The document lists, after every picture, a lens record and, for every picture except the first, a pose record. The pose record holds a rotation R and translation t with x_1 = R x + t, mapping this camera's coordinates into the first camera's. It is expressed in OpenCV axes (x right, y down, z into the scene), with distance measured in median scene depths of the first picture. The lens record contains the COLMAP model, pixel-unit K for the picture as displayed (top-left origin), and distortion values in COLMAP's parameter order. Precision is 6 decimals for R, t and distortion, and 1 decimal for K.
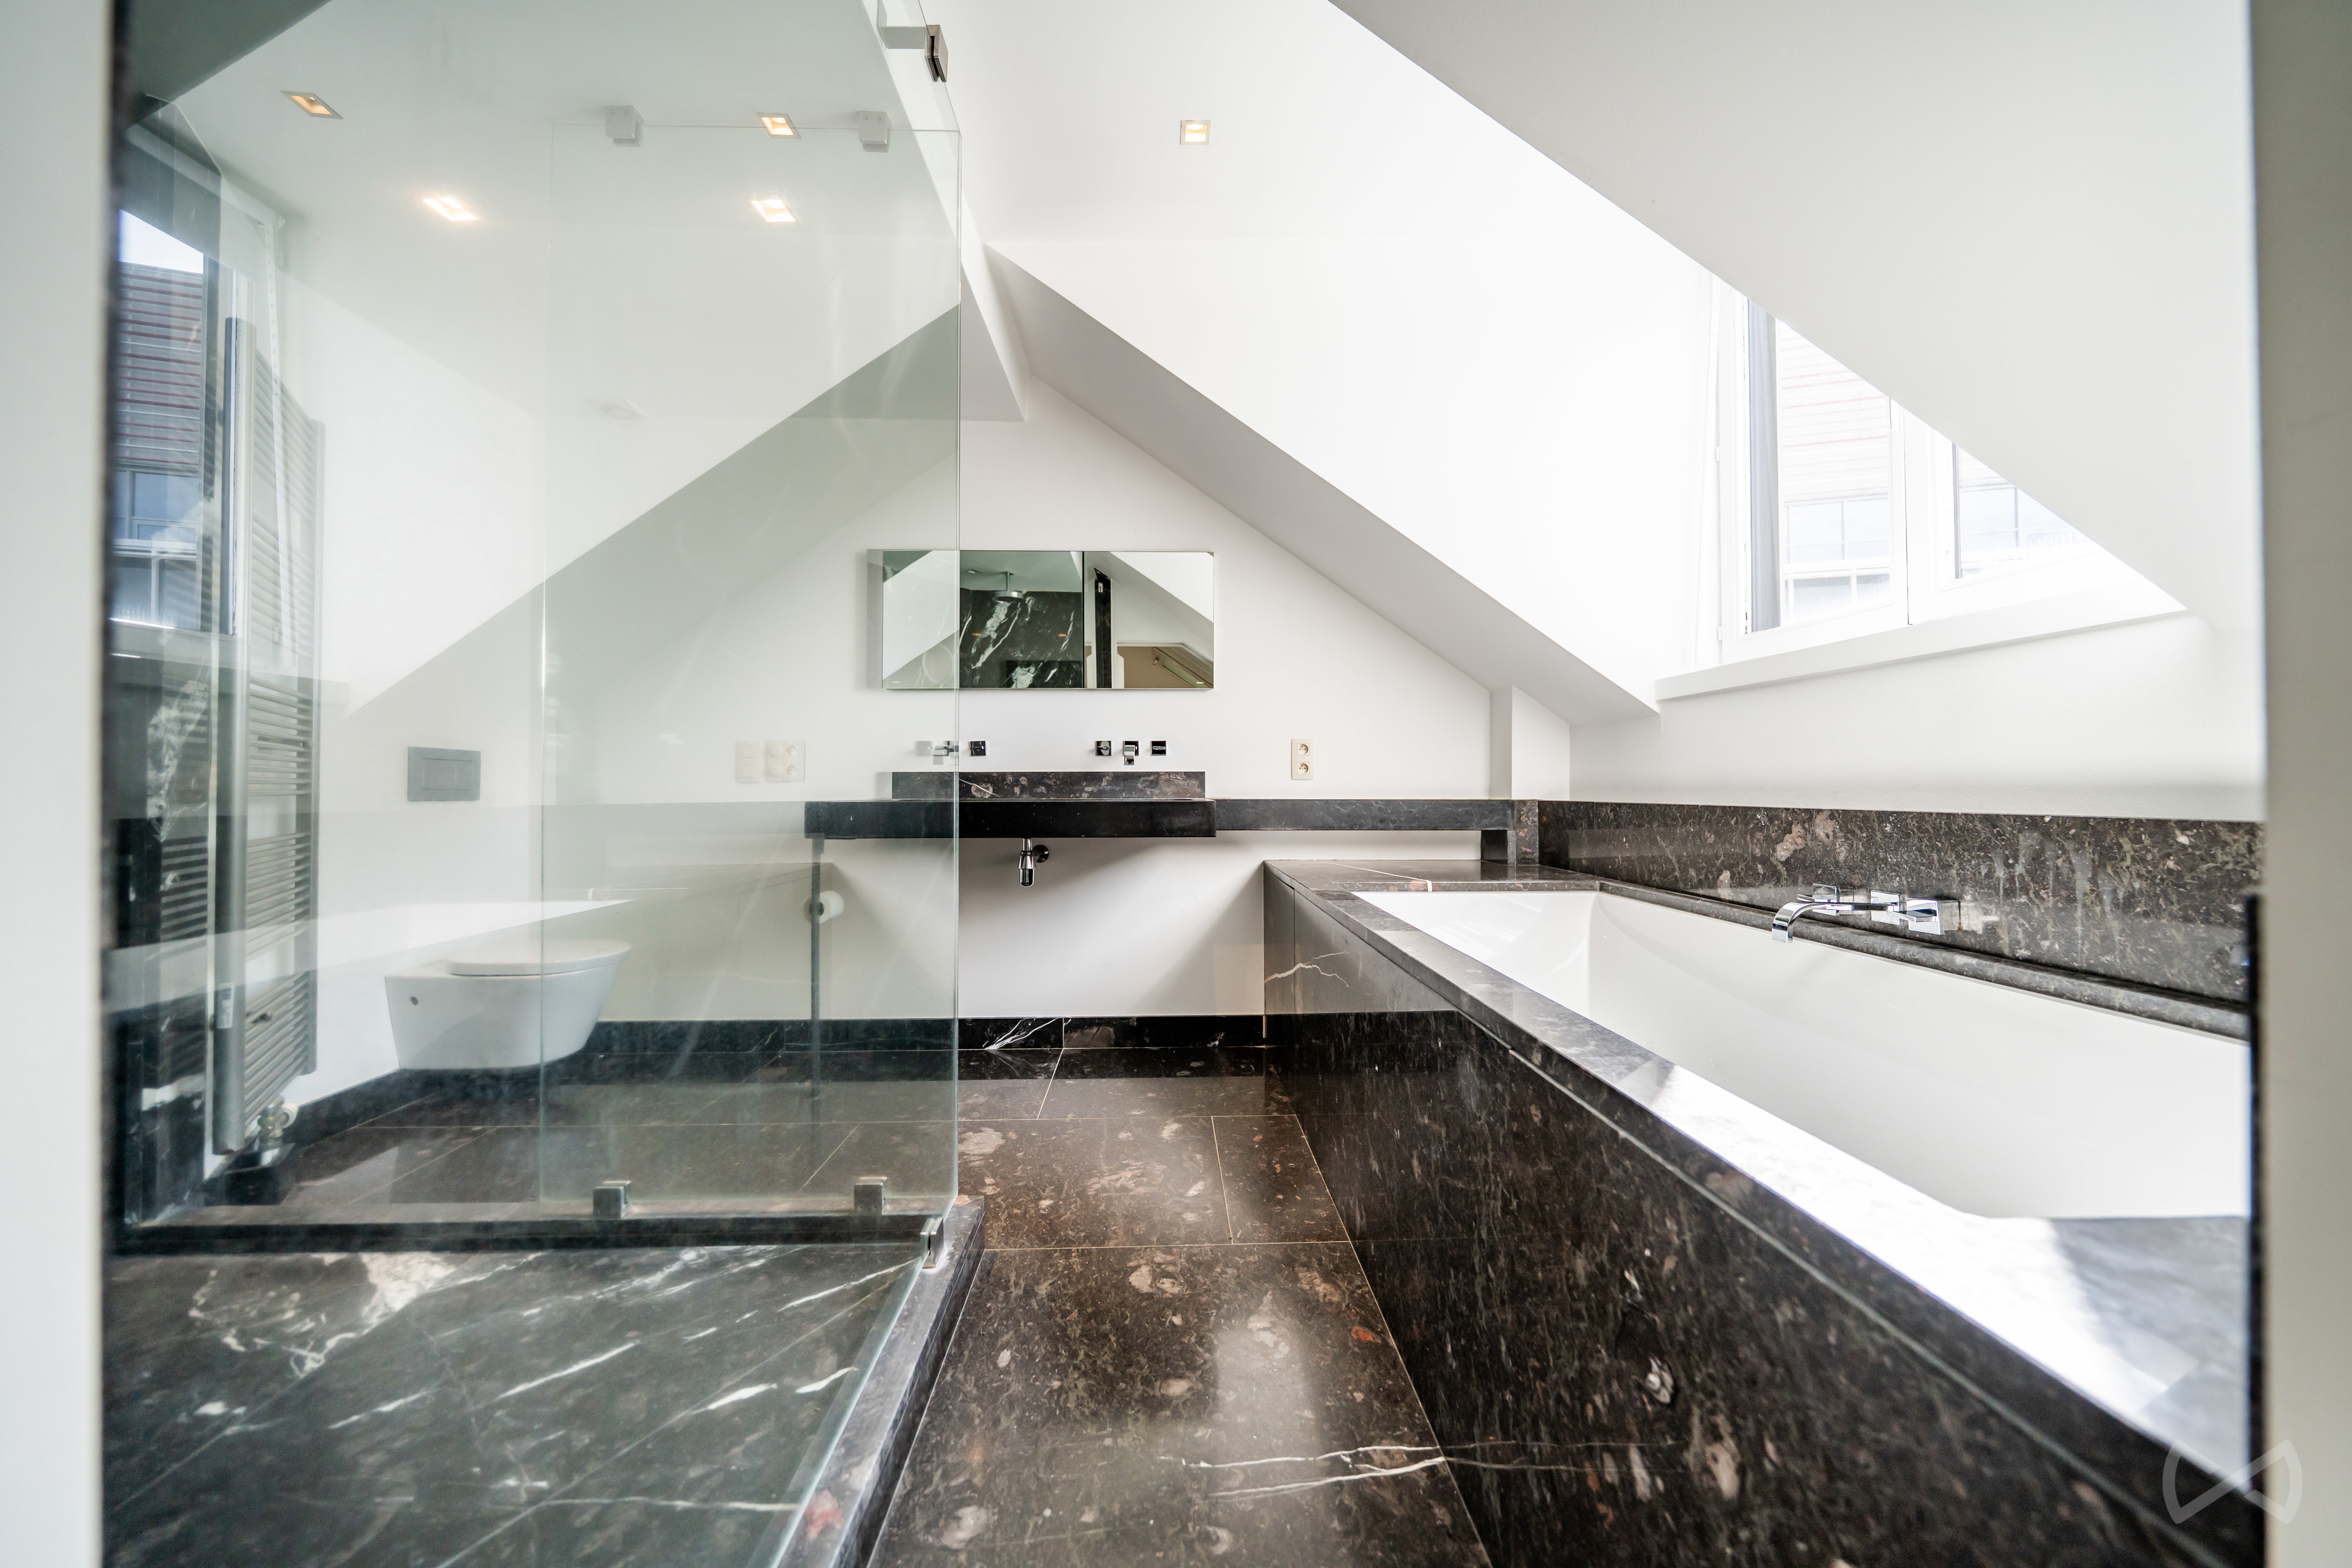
lens RADIAL K [[804.3, 0, 1185.7], [0, 804.3, 779.0], [0, 0, 1]] dist [-0.002944, -0.000369]
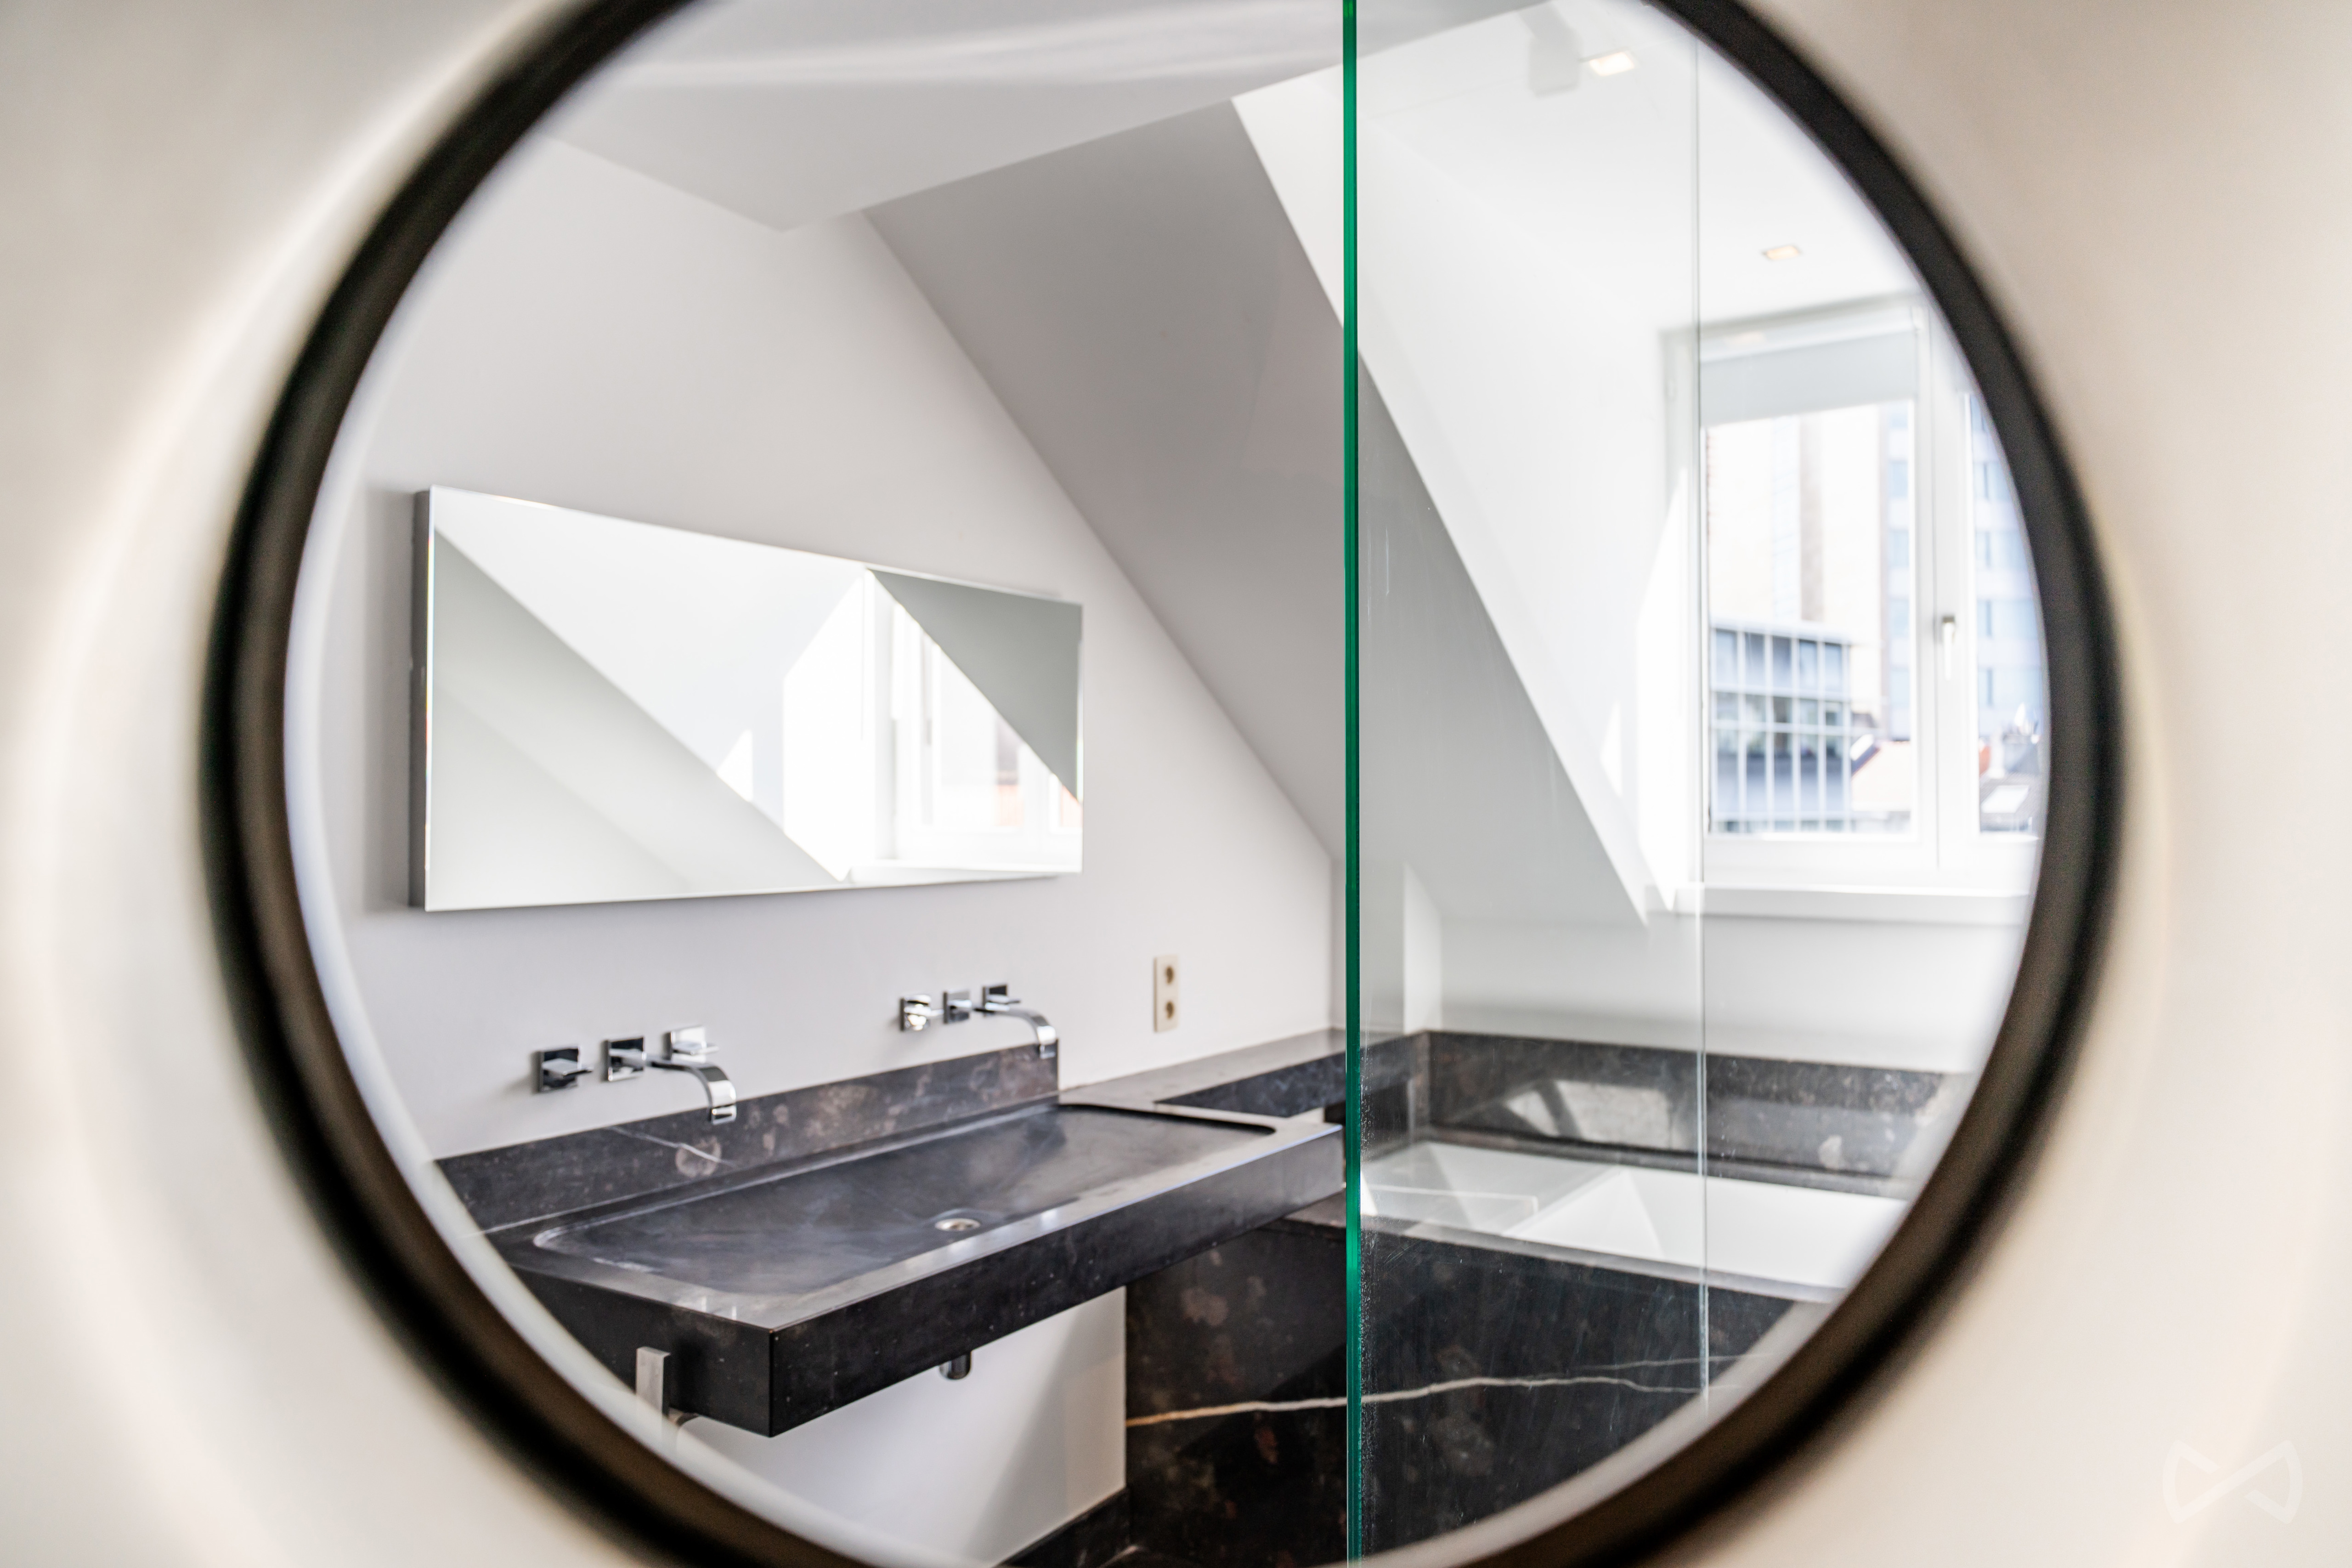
lens RADIAL K [[1543.5, 0, 1186.9], [0, 1543.5, 786.9], [0, 0, 1]] dist [0.000650, -0.000575]
pose [[0.573648, 0.019460, 0.818871, -1.274623], [-0.007007, 0.999798, -0.018850, -0.263005], [-0.819072, 0.005075, 0.573668, 0.675601]]
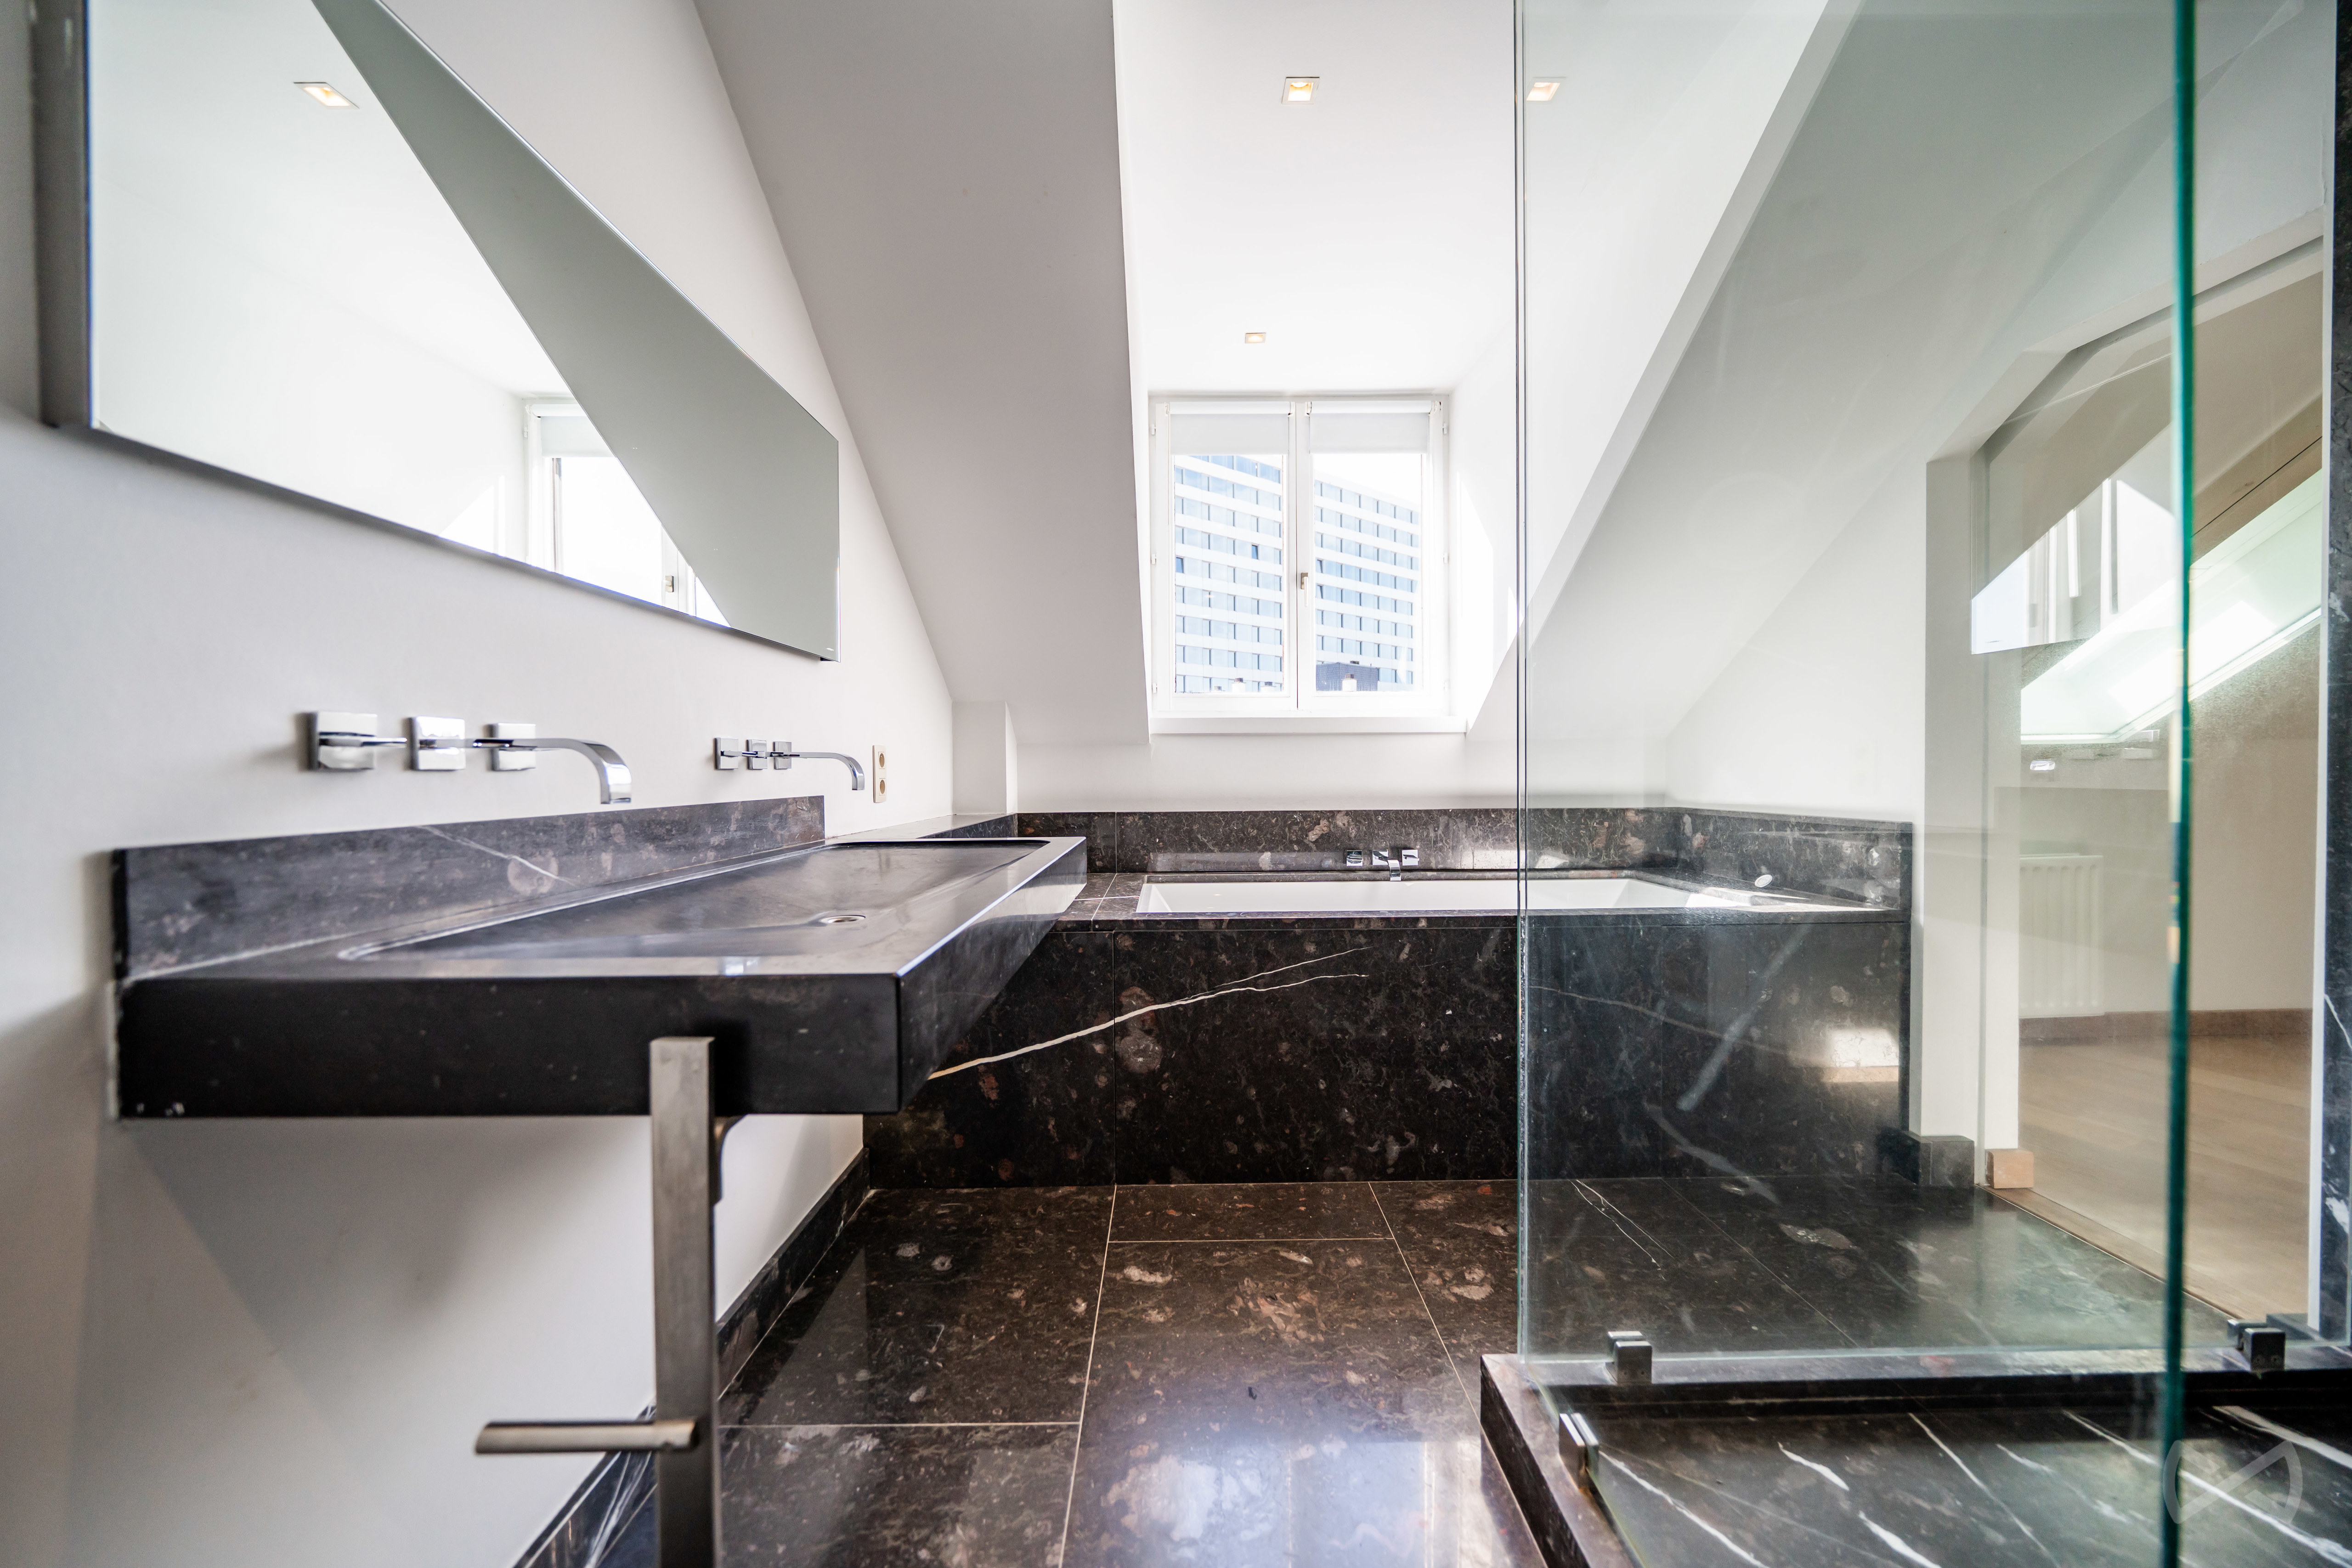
lens RADIAL K [[804.3, 0, 1183.0], [0, 804.3, 782.5], [0, 0, 1]] dist [-0.002944, -0.000369]
pose [[0.024444, -0.013160, 0.999615, -1.023308], [0.000015, 0.999913, 0.013163, -0.048835], [-0.999701, -0.000307, 0.024442, 1.259689]]
